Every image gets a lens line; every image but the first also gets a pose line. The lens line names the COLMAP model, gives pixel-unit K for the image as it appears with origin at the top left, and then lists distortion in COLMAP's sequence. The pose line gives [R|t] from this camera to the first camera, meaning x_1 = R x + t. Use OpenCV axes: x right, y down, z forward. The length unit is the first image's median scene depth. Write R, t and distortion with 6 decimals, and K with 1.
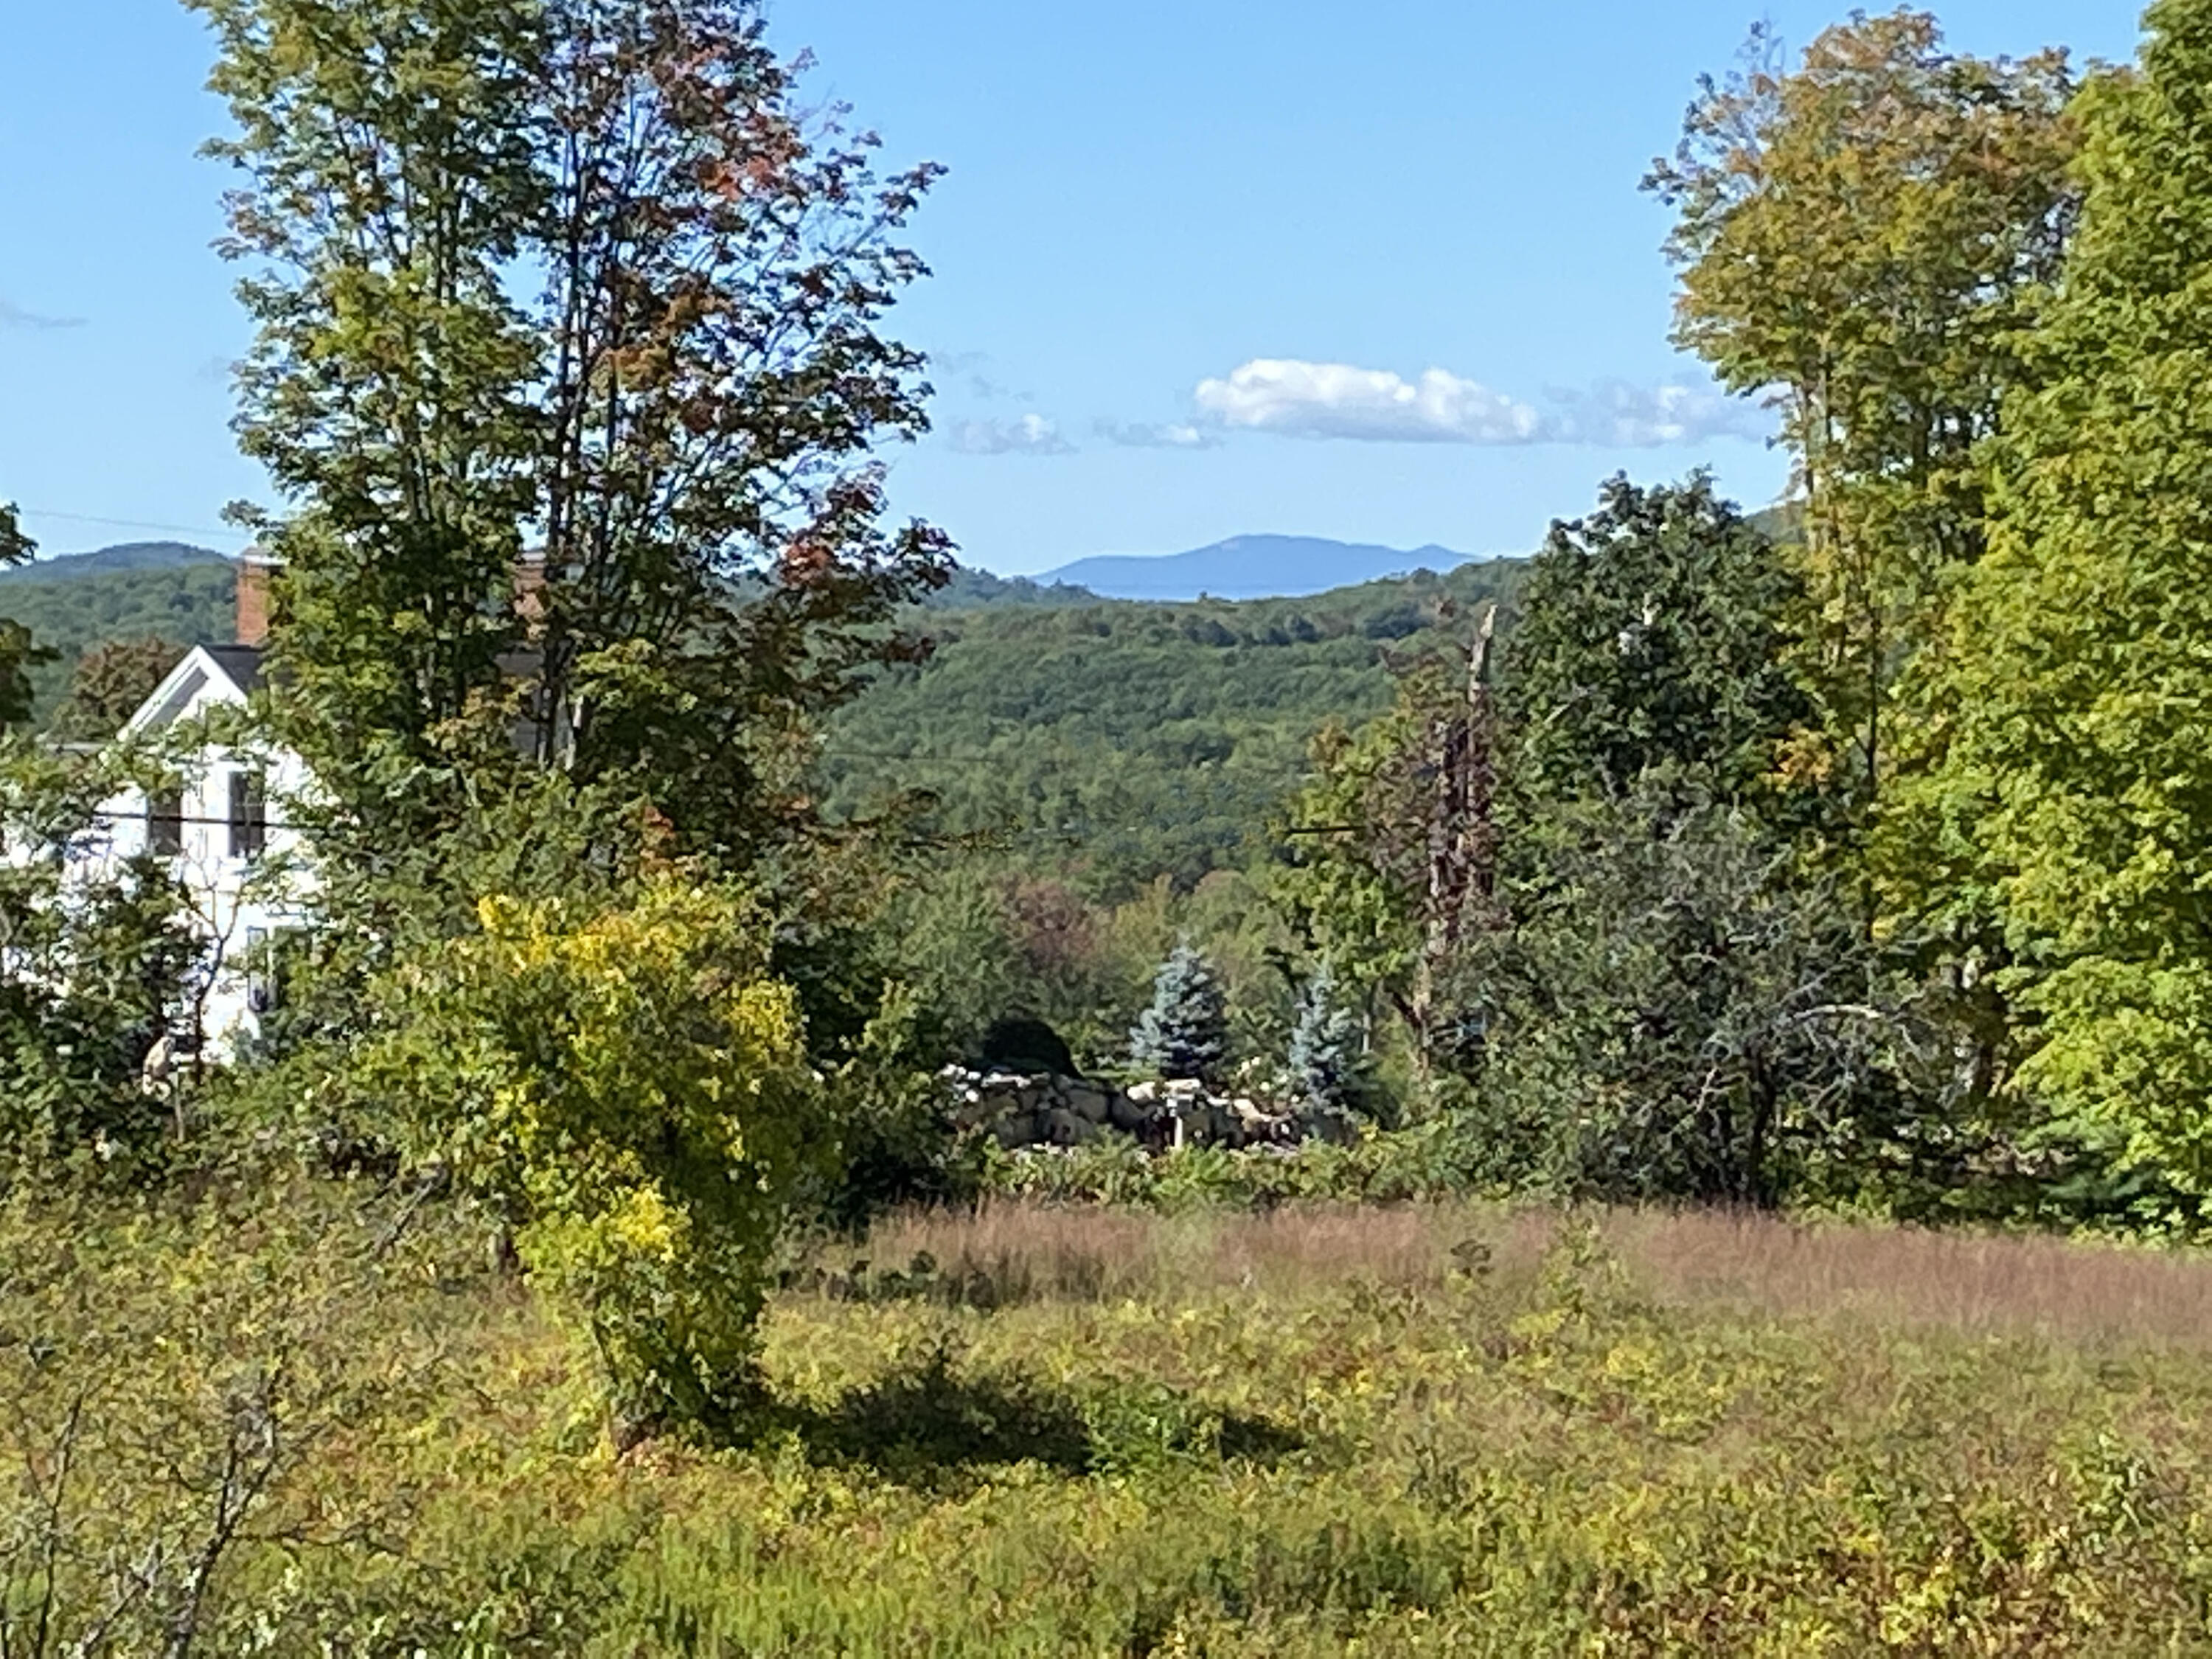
lens RADIAL K [[7598.0, 0, 1058.7], [0, 7598.0, 849.2], [0, 0, 1]] dist [0.226777, 0.000000]
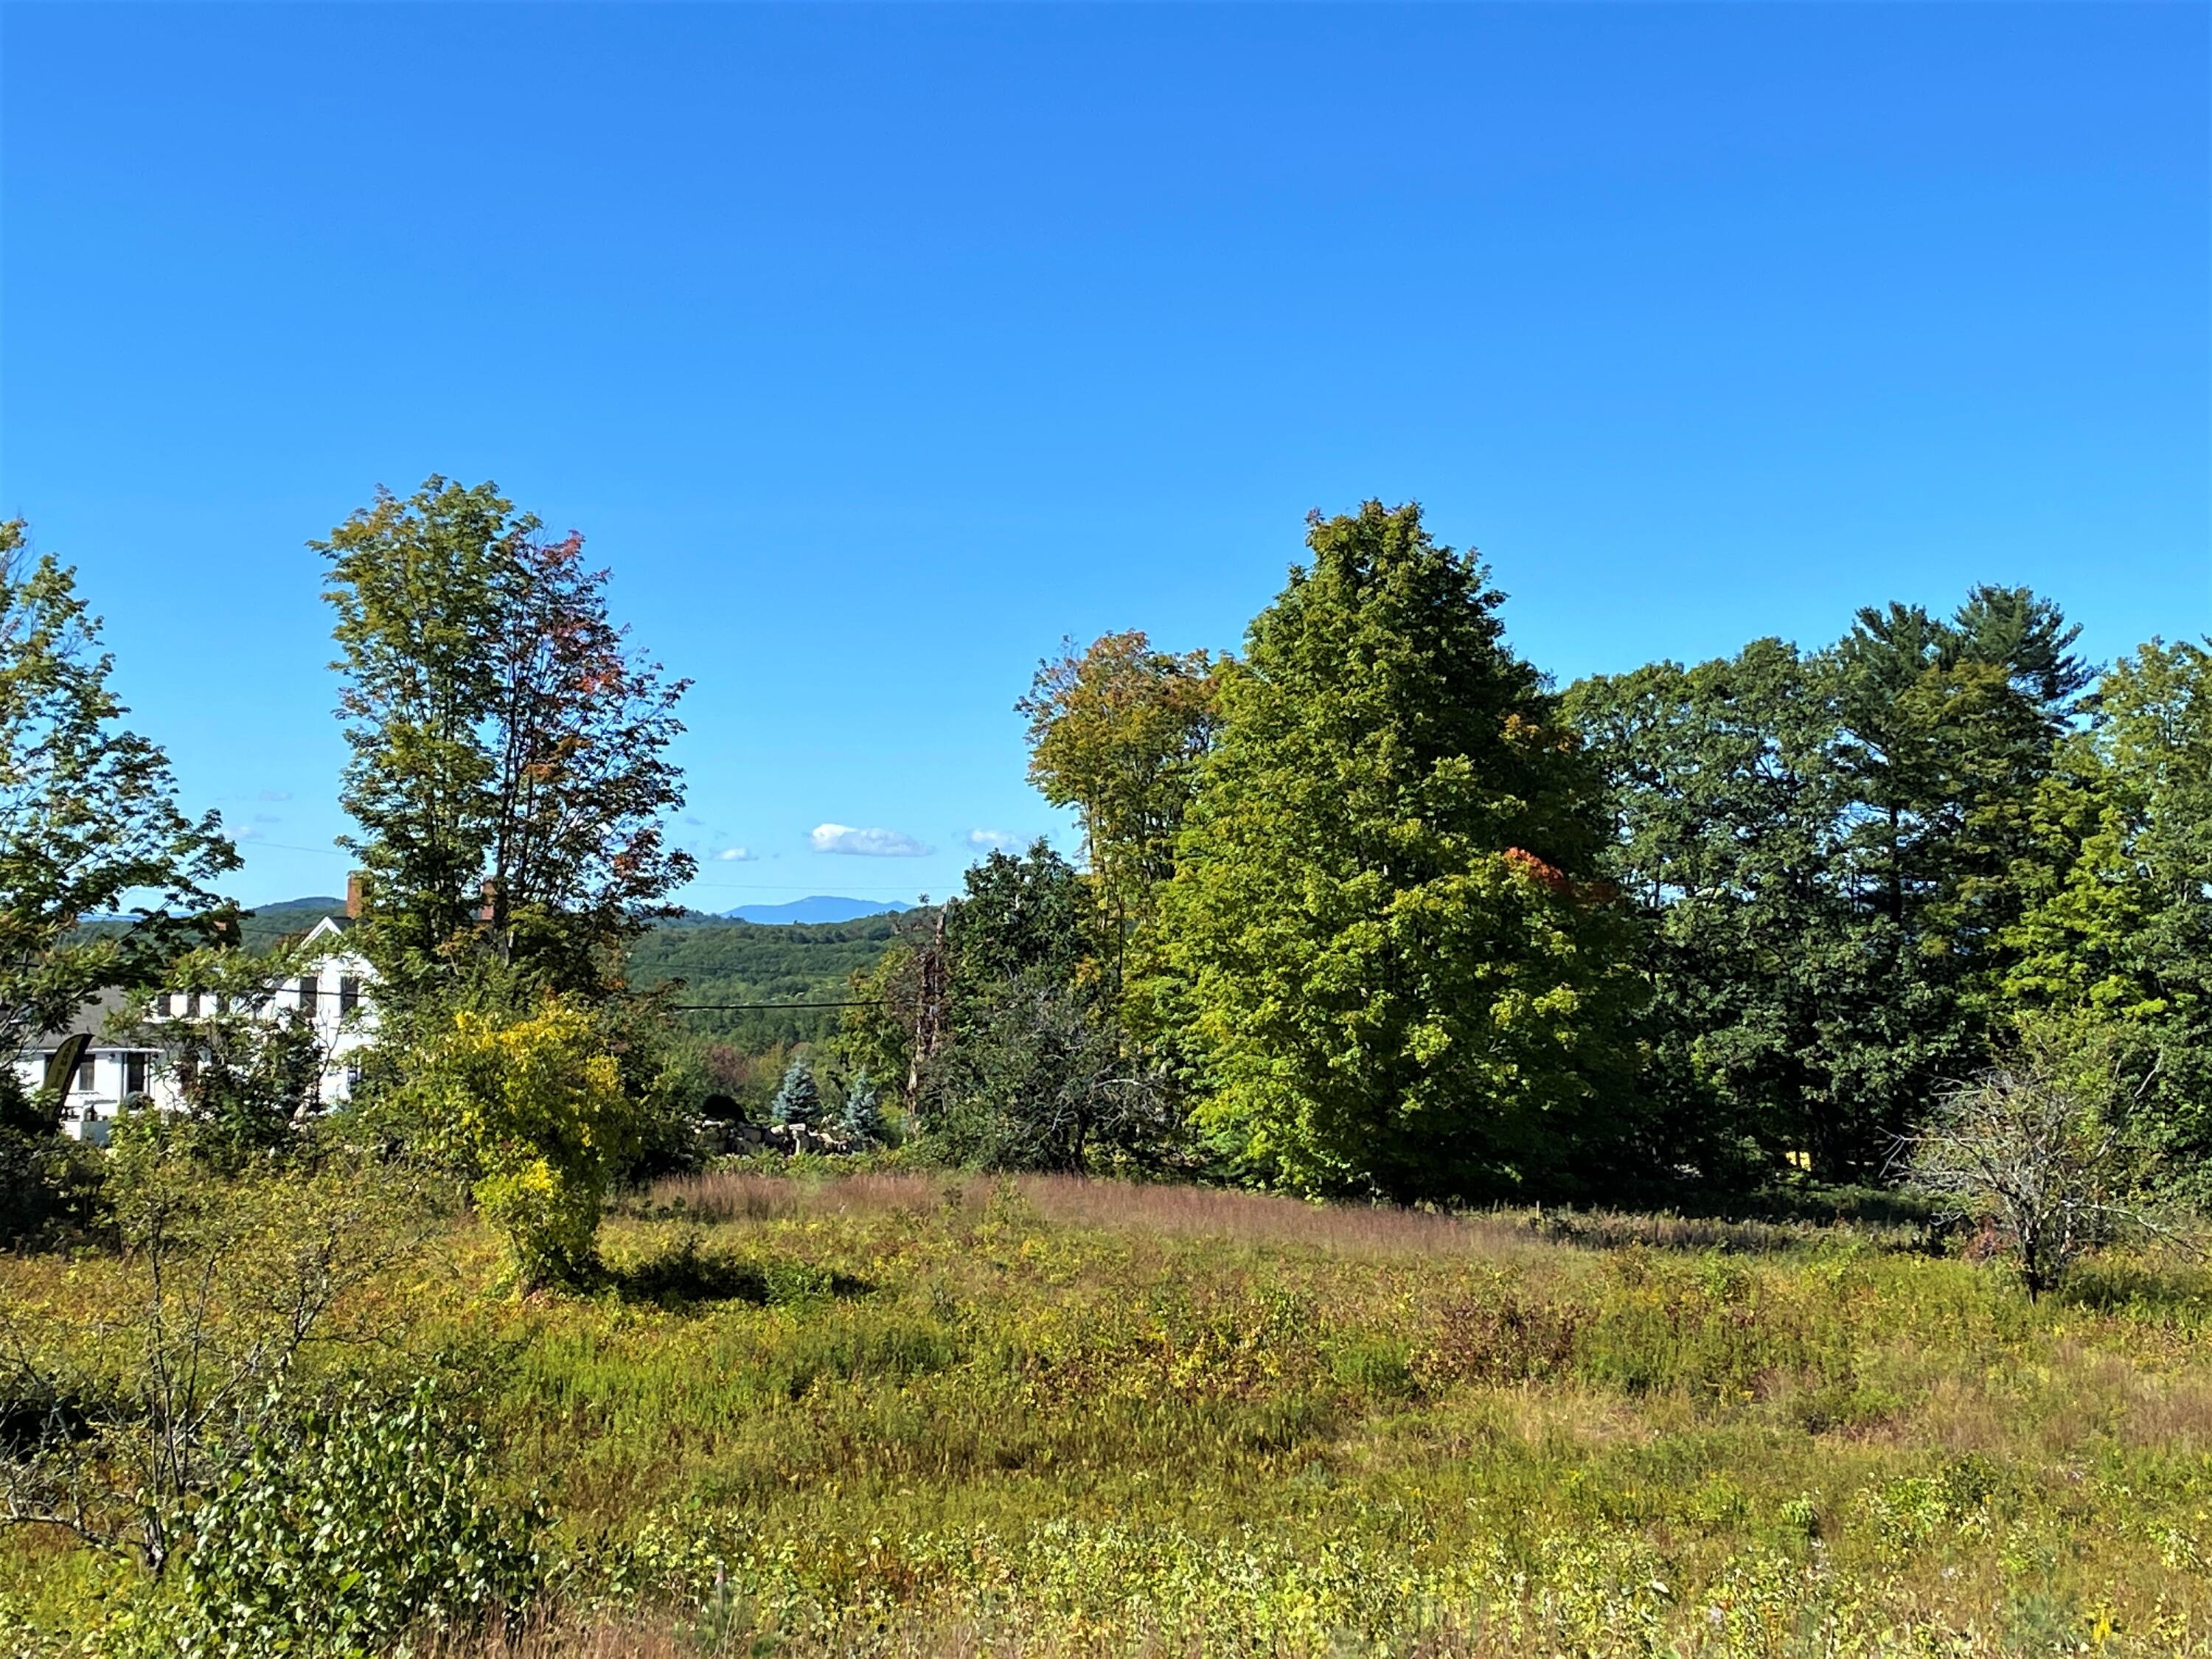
lens RADIAL K [[3324.4, 0, 1088.9], [0, 3324.4, 809.3], [0, 0, 1]] dist [0.166560, 0.000000]
pose [[0.994230, 0.009846, 0.106812, -0.004261], [-0.002553, 0.997668, -0.068206, 0.008150], [-0.107235, 0.067540, 0.991937, 0.078727]]
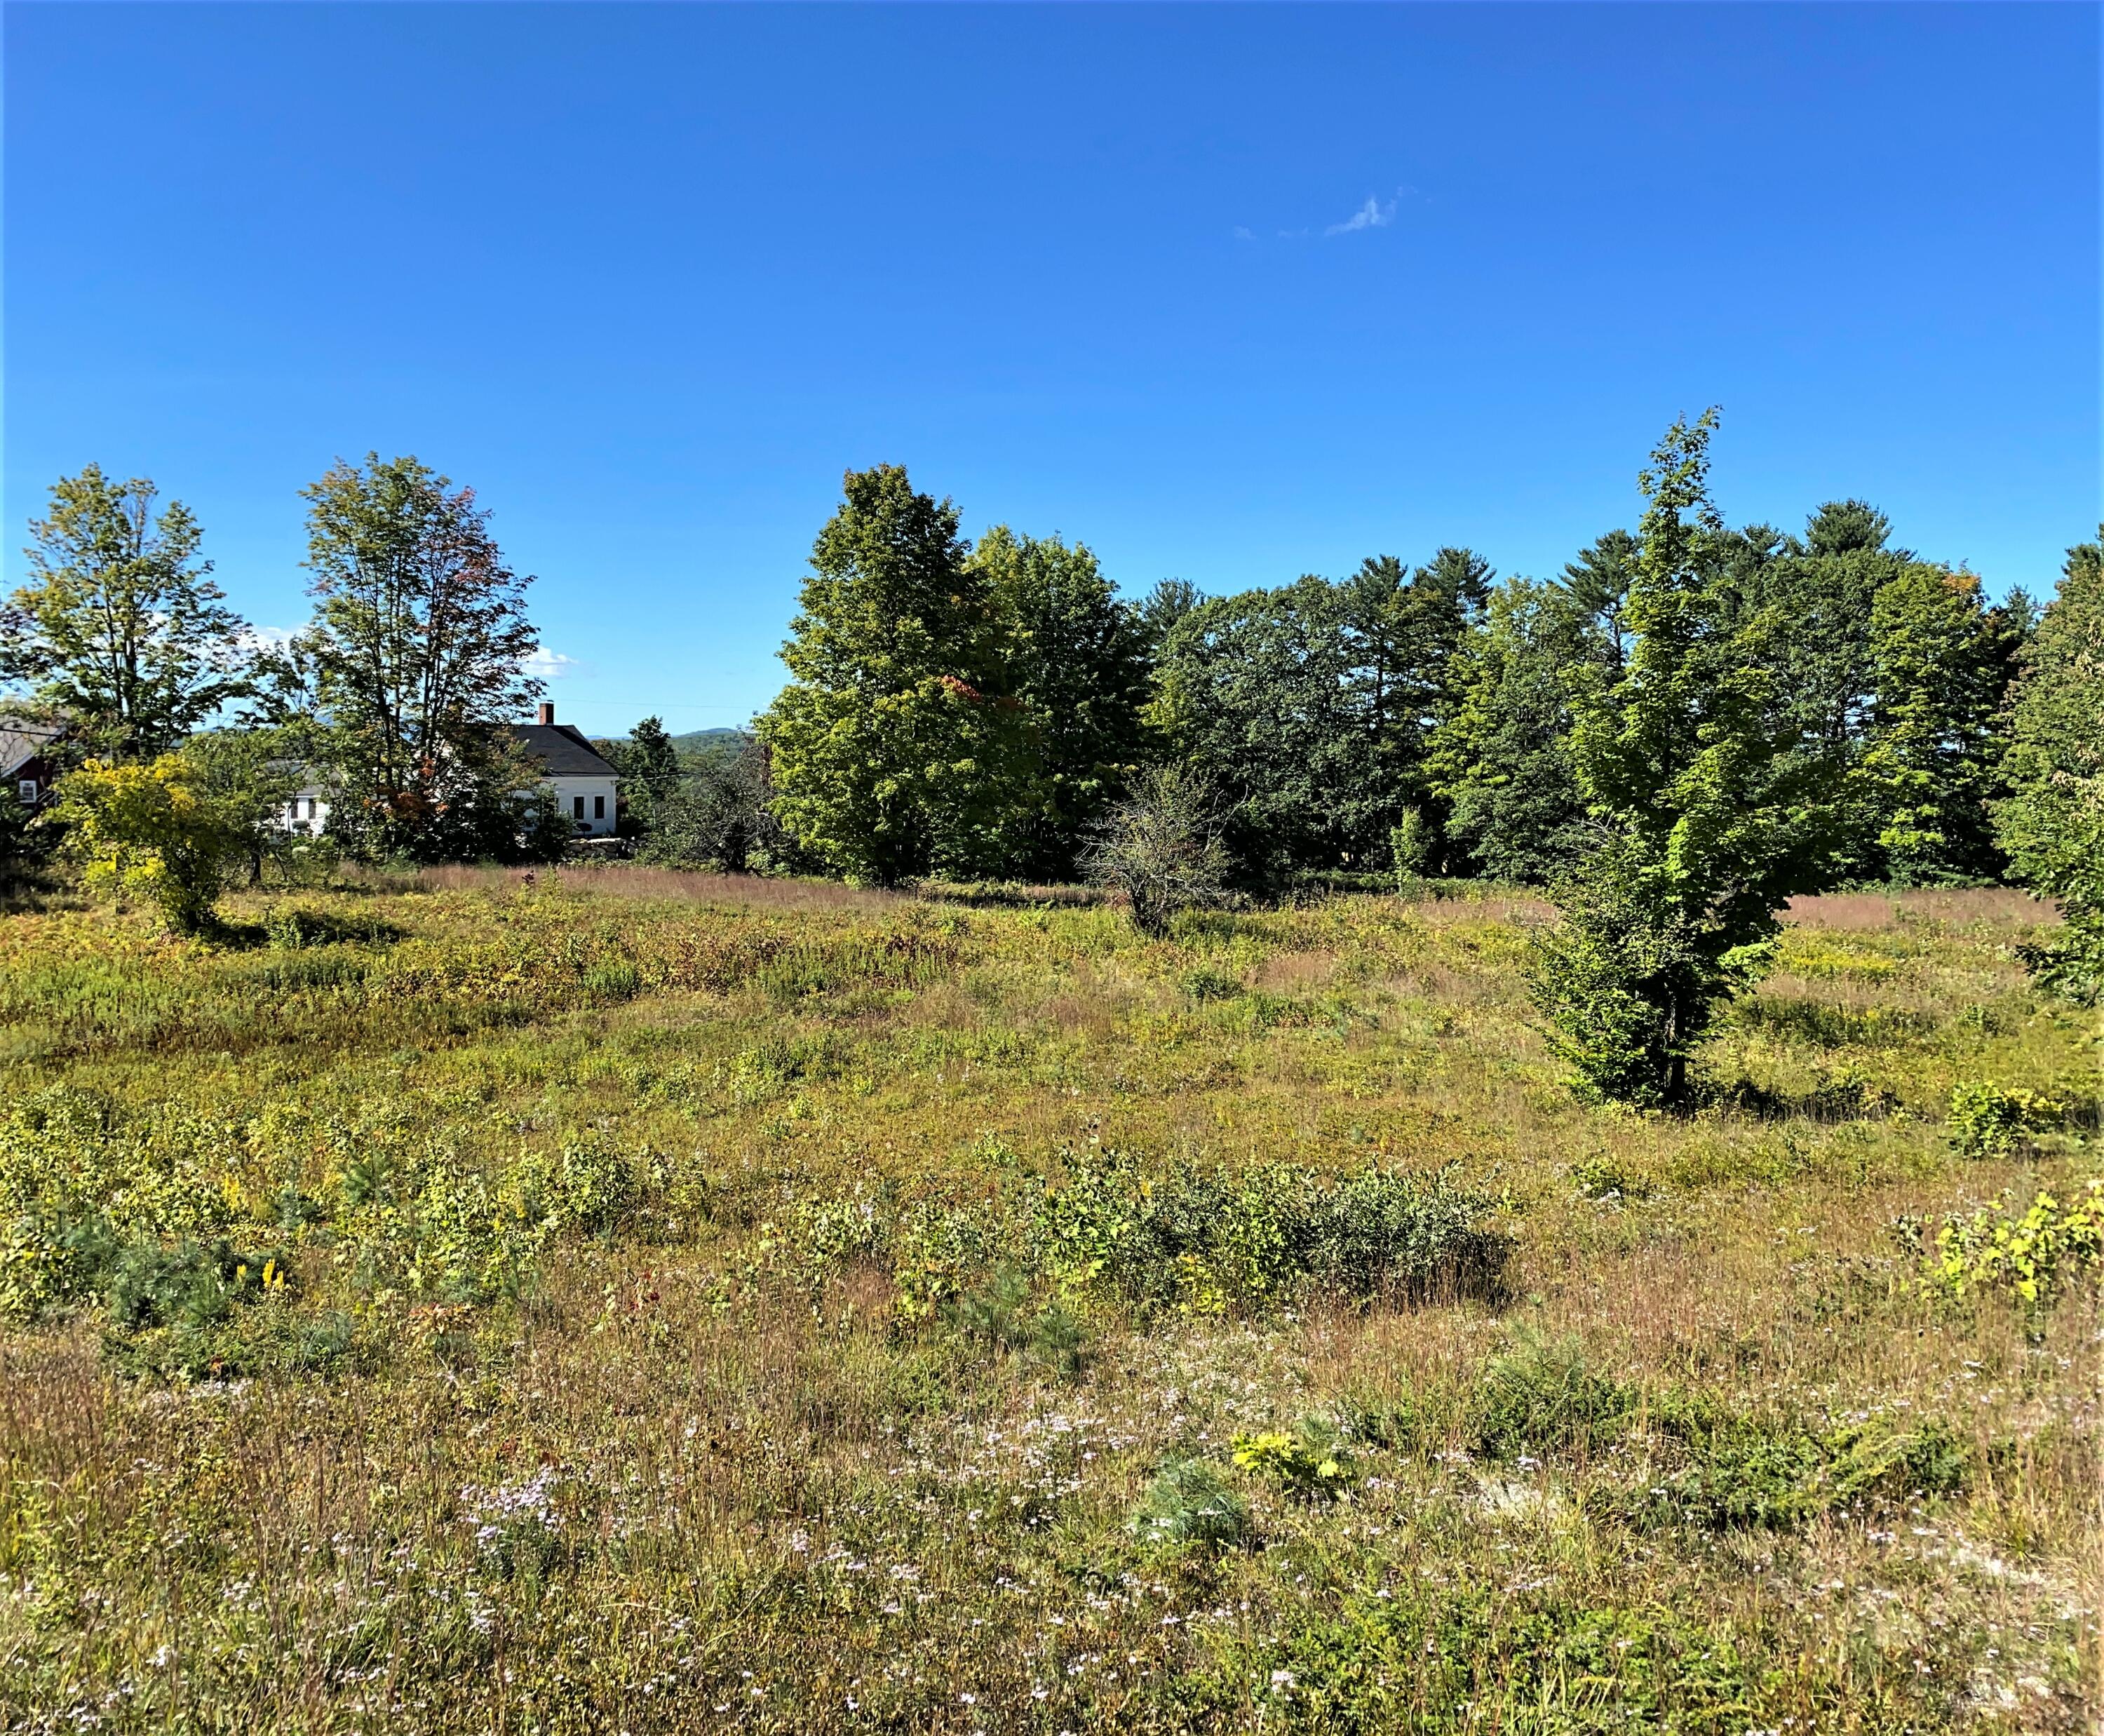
lens RADIAL K [[1740.6, 0, 1059.2], [0, 1740.6, 876.5], [0, 0, 1]] dist [0.067728, -0.016522]
pose [[0.995661, 0.003690, 0.092982, 0.153931], [-0.007690, 0.999058, 0.042706, 0.013266], [-0.092737, -0.043236, 0.994752, 0.154369]]
